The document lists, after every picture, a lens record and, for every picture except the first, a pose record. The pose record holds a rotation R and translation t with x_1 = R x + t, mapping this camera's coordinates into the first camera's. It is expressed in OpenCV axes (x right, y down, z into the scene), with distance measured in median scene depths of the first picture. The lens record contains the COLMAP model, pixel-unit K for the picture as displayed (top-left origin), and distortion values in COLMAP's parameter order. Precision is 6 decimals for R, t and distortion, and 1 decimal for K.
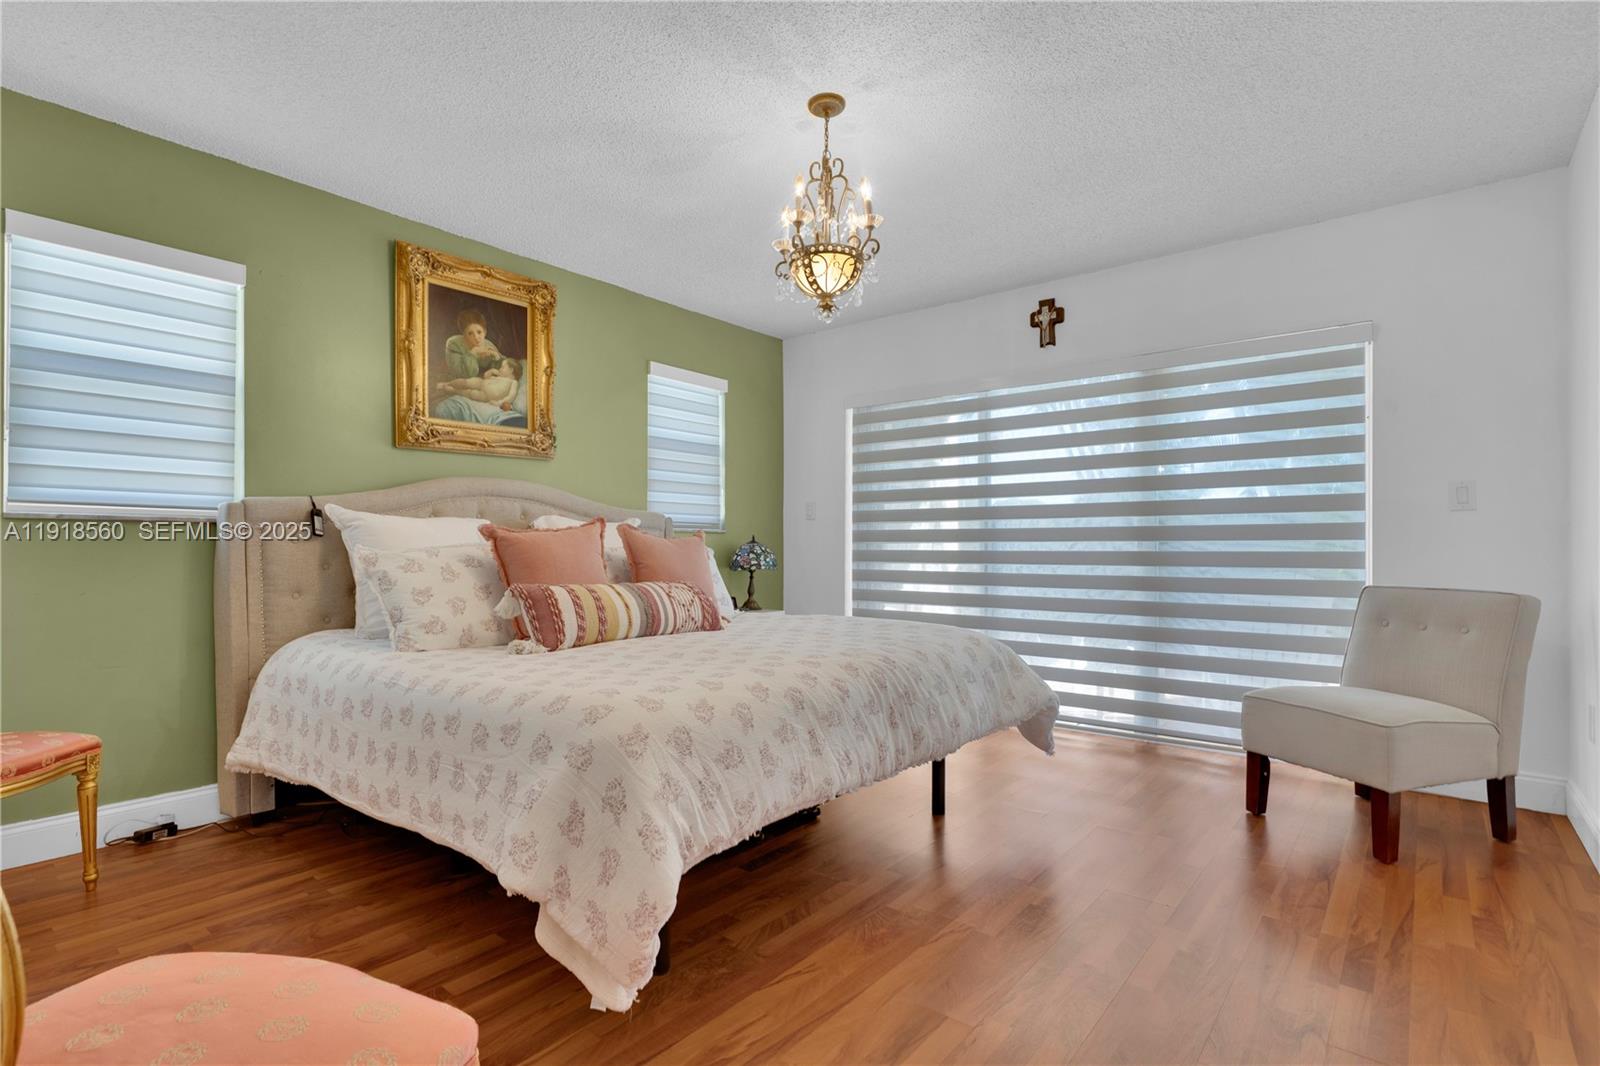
lens RADIAL K [[754.7, 0, 802.4], [0, 754.7, 540.4], [0, 0, 1]] dist [-0.000006, 0.000306]
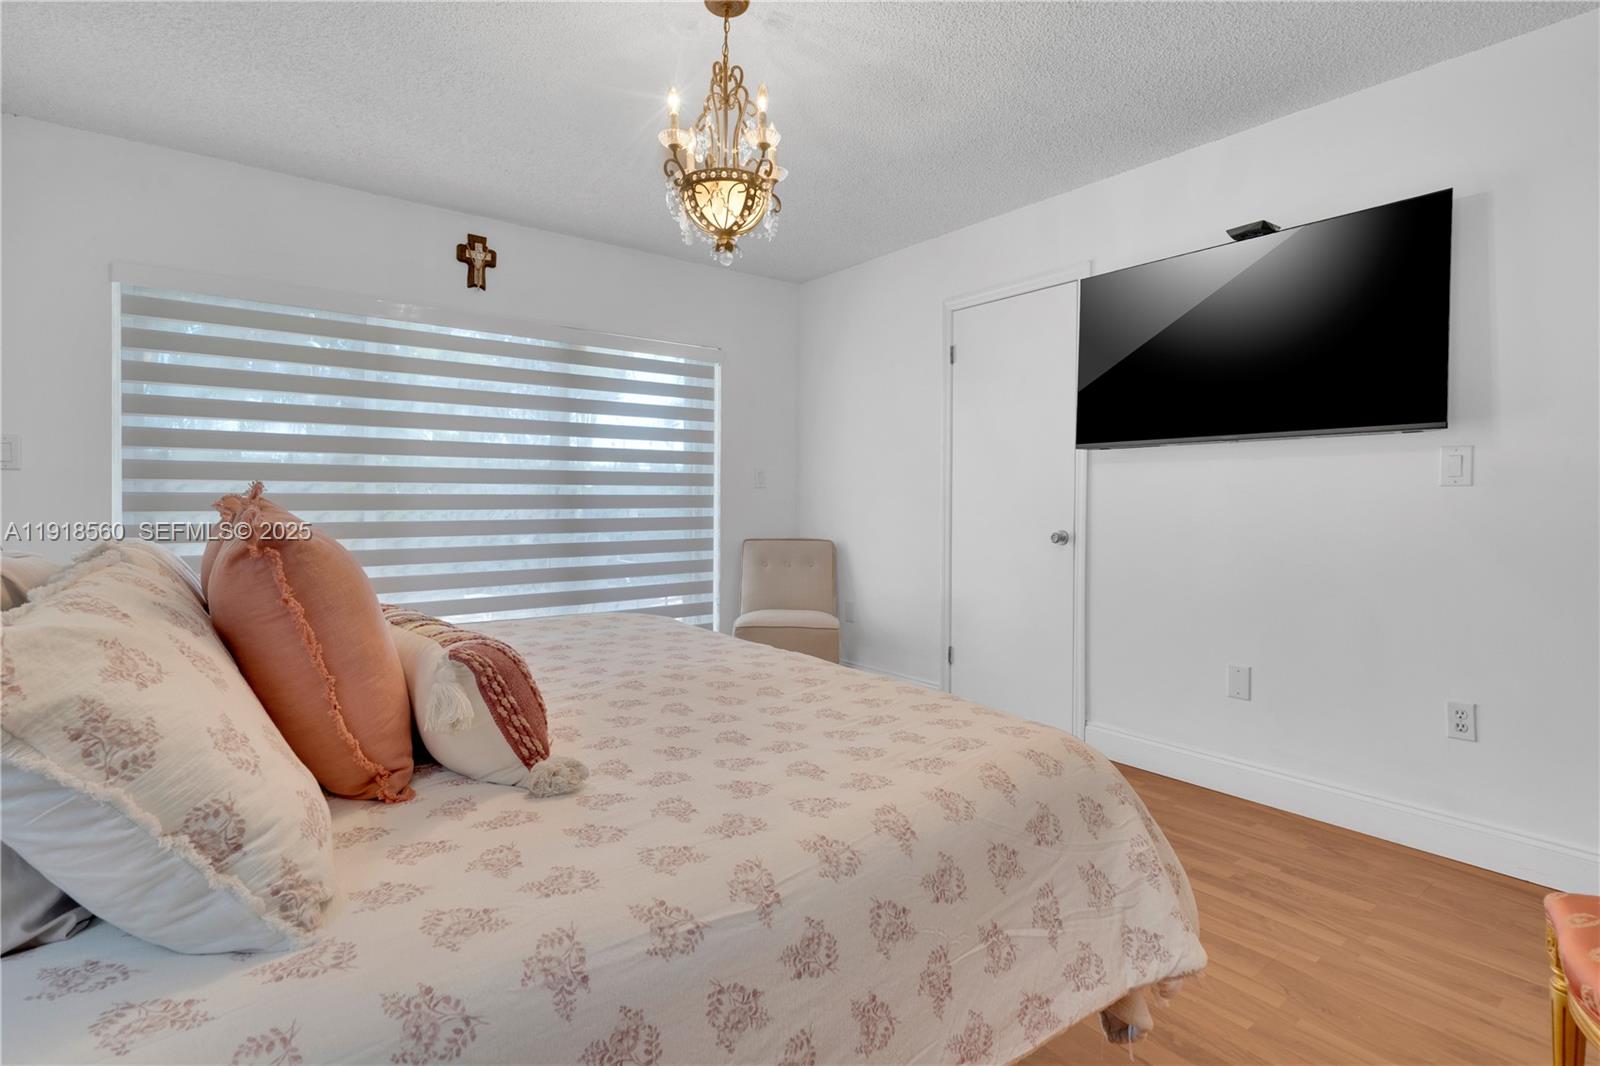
lens RADIAL K [[774.9, 0, 786.4], [0, 774.9, 495.8], [0, 0, 1]] dist [0.000891, 0.000838]
pose [[0.241154, 0.002345, 0.970484, -0.509194], [-0.009975, 0.999950, 0.000063, -0.021740], [-0.970436, -0.009695, 0.241165, 0.471982]]
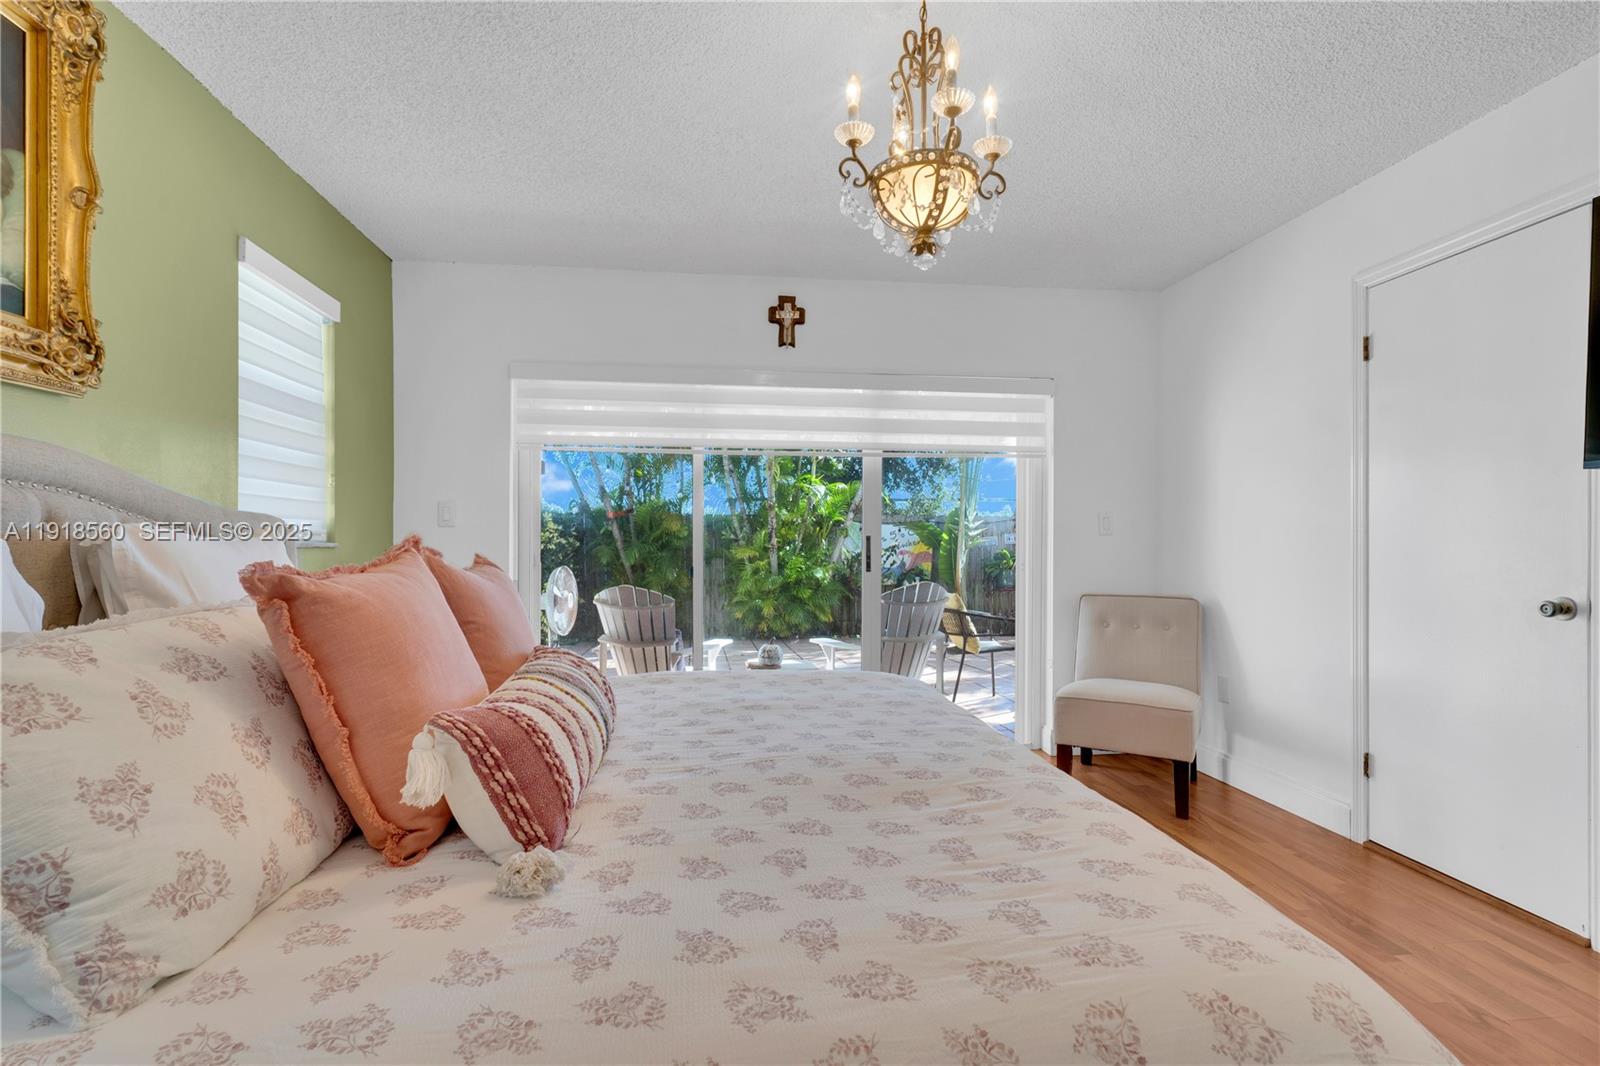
lens RADIAL K [[754.7, 0, 784.2], [0, 754.7, 536.2], [0, 0, 1]] dist [-0.000006, 0.000306]
pose [[0.704591, 0.007576, 0.709573, -0.358928], [-0.005093, 0.999971, -0.005620, -0.024115], [-0.709595, 0.000346, 0.704610, 0.390840]]
